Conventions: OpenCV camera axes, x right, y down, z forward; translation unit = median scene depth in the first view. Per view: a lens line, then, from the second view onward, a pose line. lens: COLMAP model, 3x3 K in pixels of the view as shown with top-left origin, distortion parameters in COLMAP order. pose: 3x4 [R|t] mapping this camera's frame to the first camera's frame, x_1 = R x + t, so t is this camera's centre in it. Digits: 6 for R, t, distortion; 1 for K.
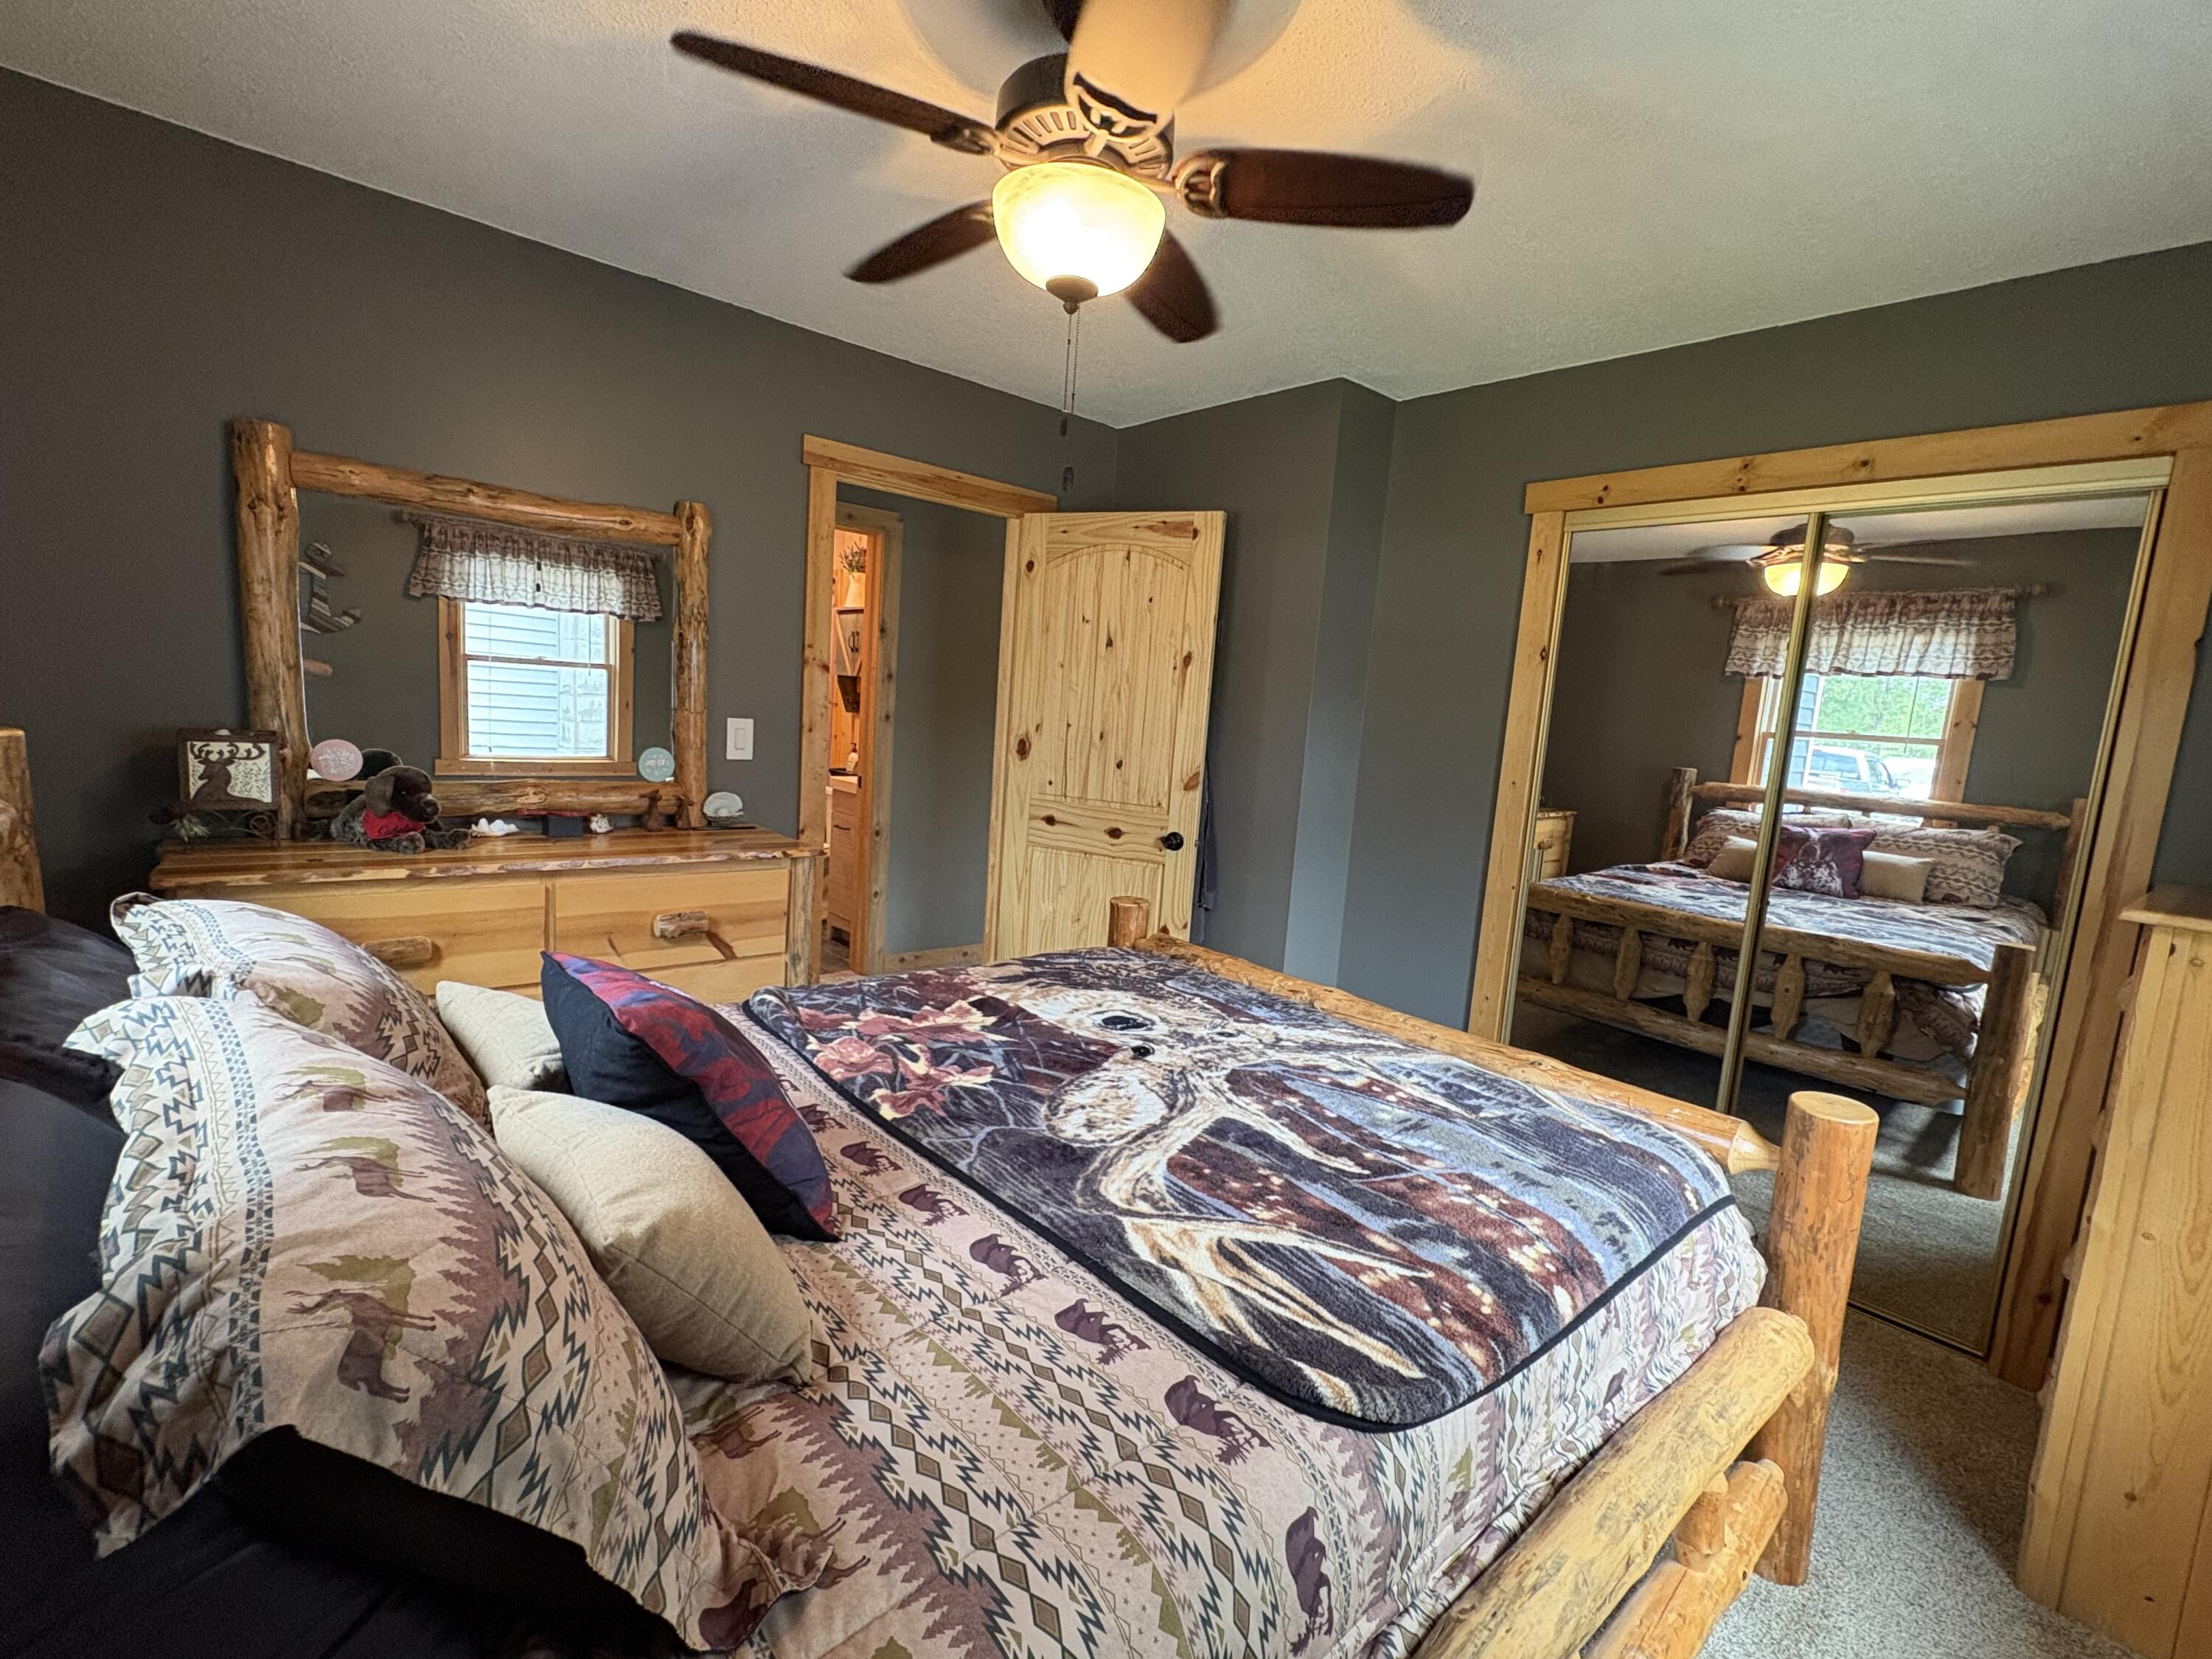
lens RADIAL K [[973.1, 0, 1106.0], [0, 973.1, 829.5], [0, 0, 1]] dist [-0.003897, 0.000173]
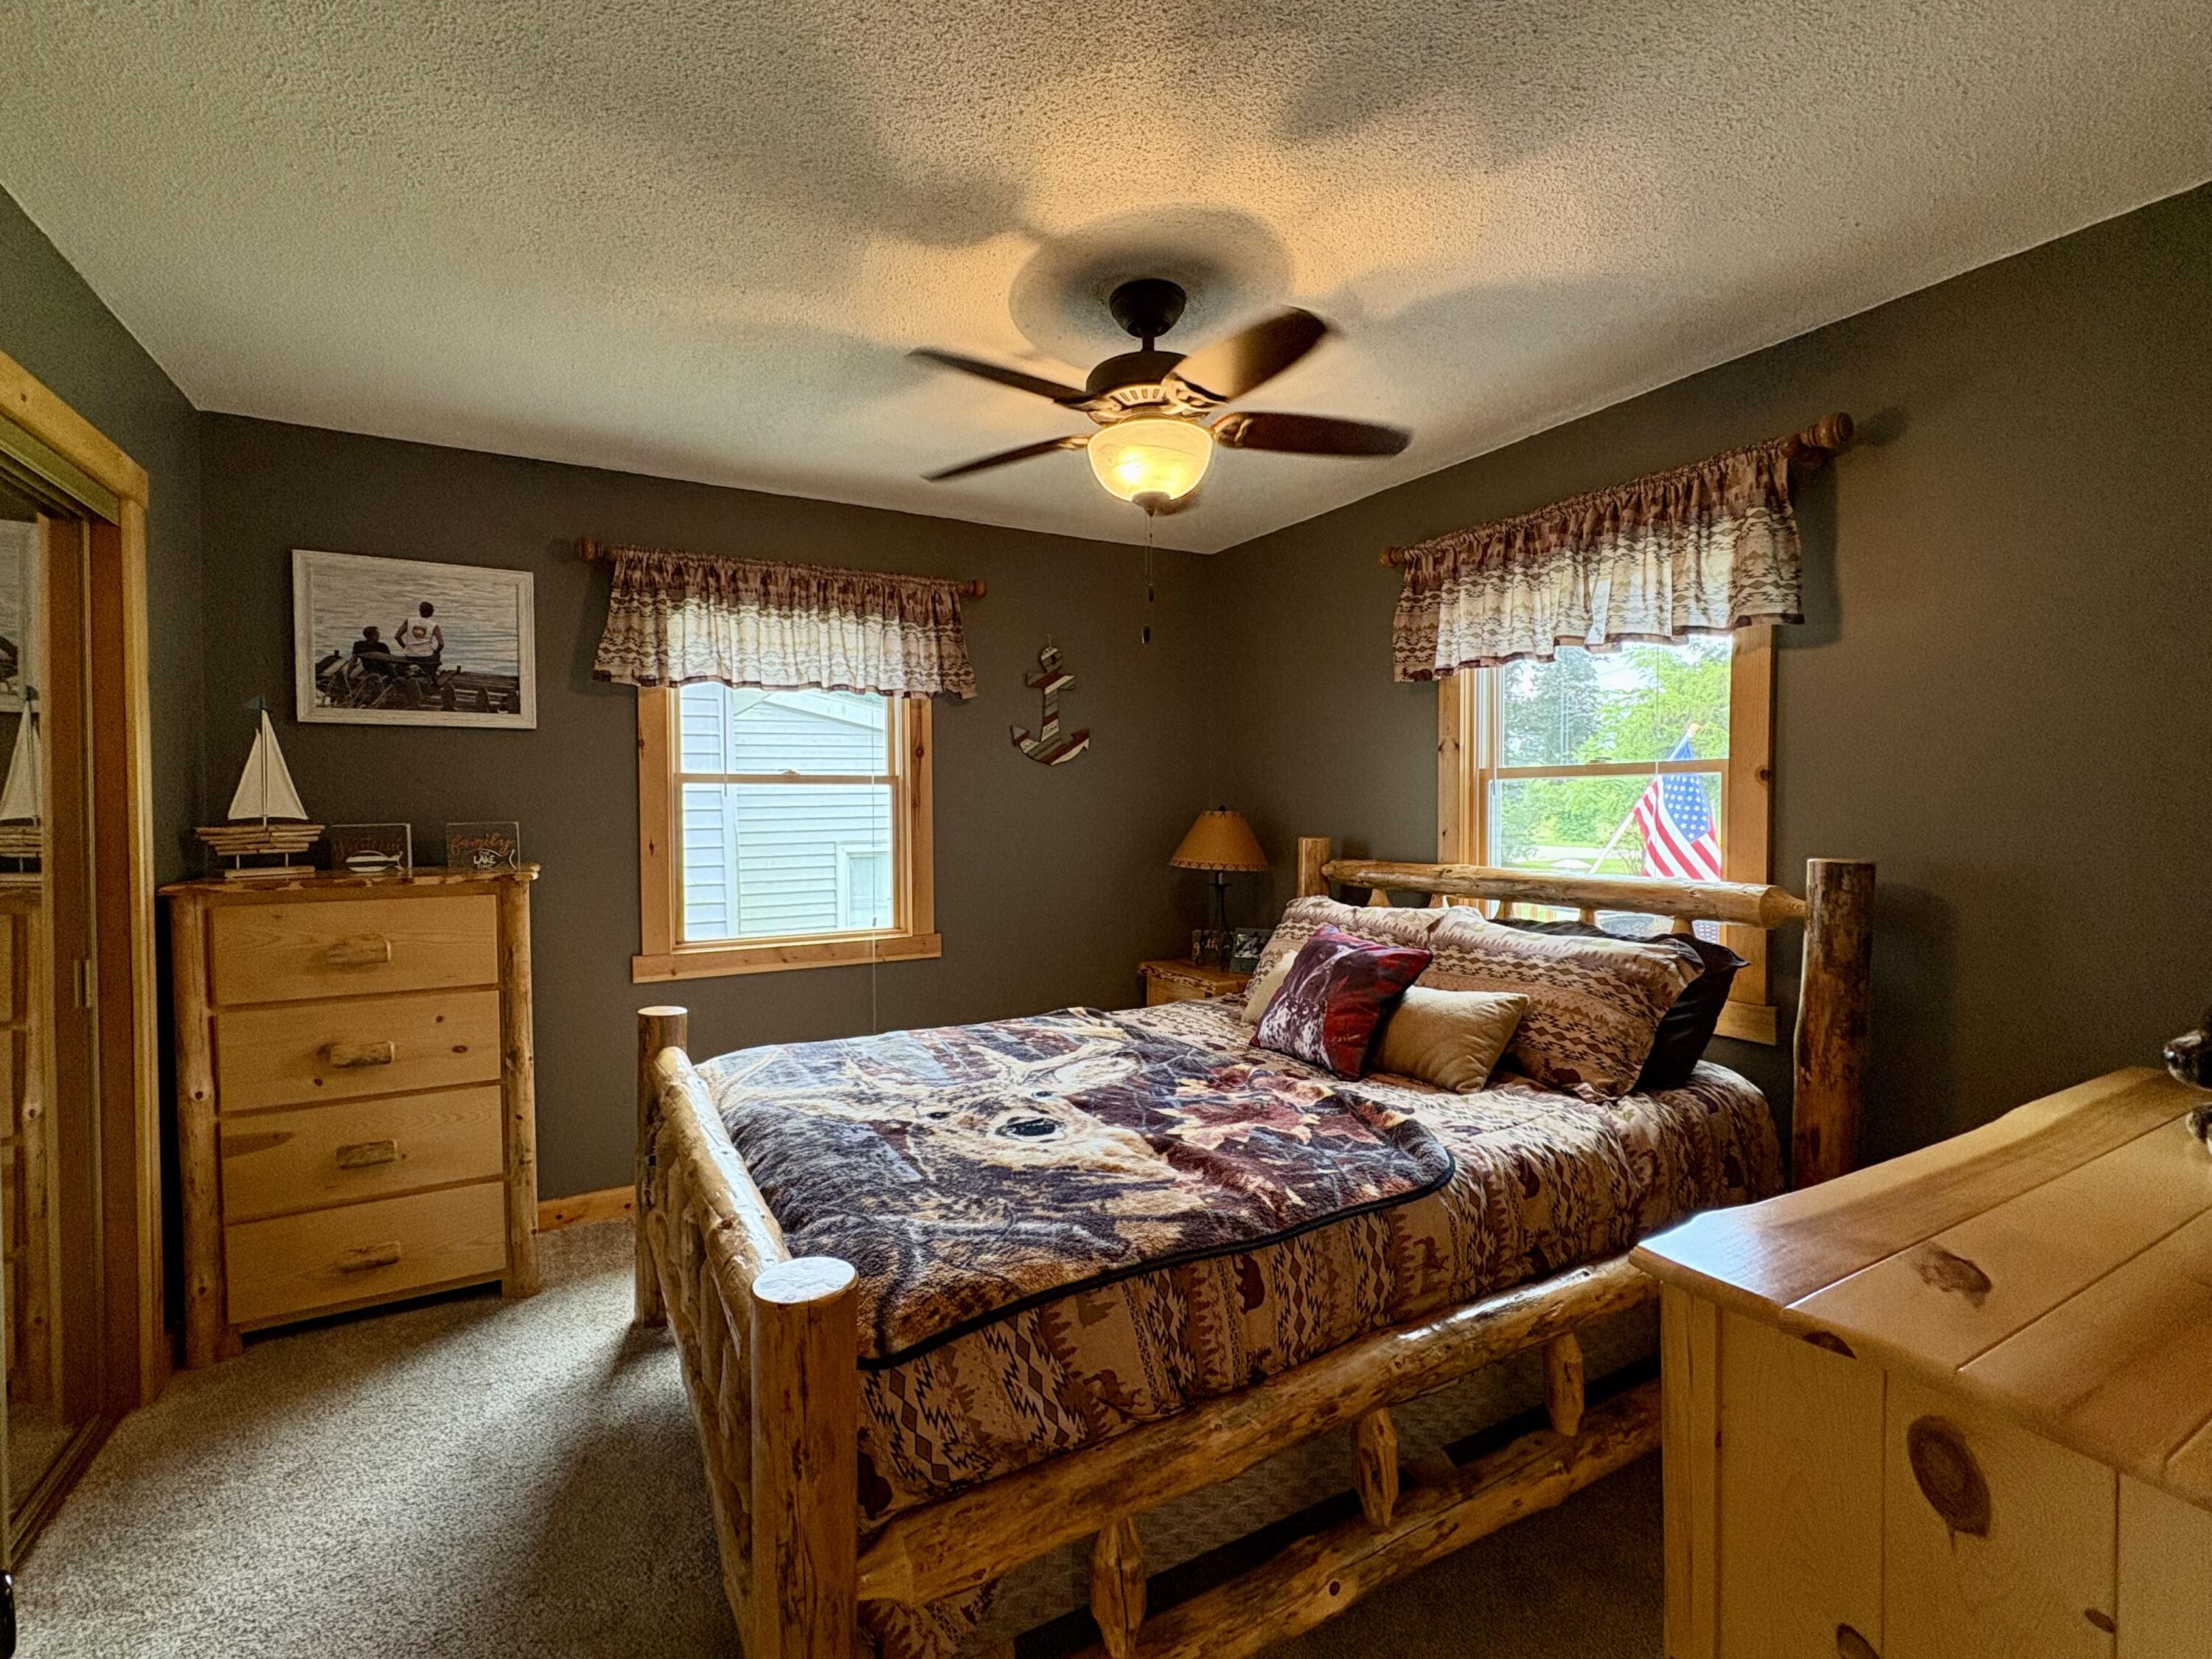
lens RADIAL K [[973.1, 0, 1106.0], [0, 973.1, 829.5], [0, 0, 1]] dist [-0.003897, 0.000173]
pose [[-0.976084, -0.075619, 0.203816, -0.232133], [-0.043067, 0.986233, 0.159657, -0.251450], [-0.213084, 0.147061, -0.965903, 1.946231]]
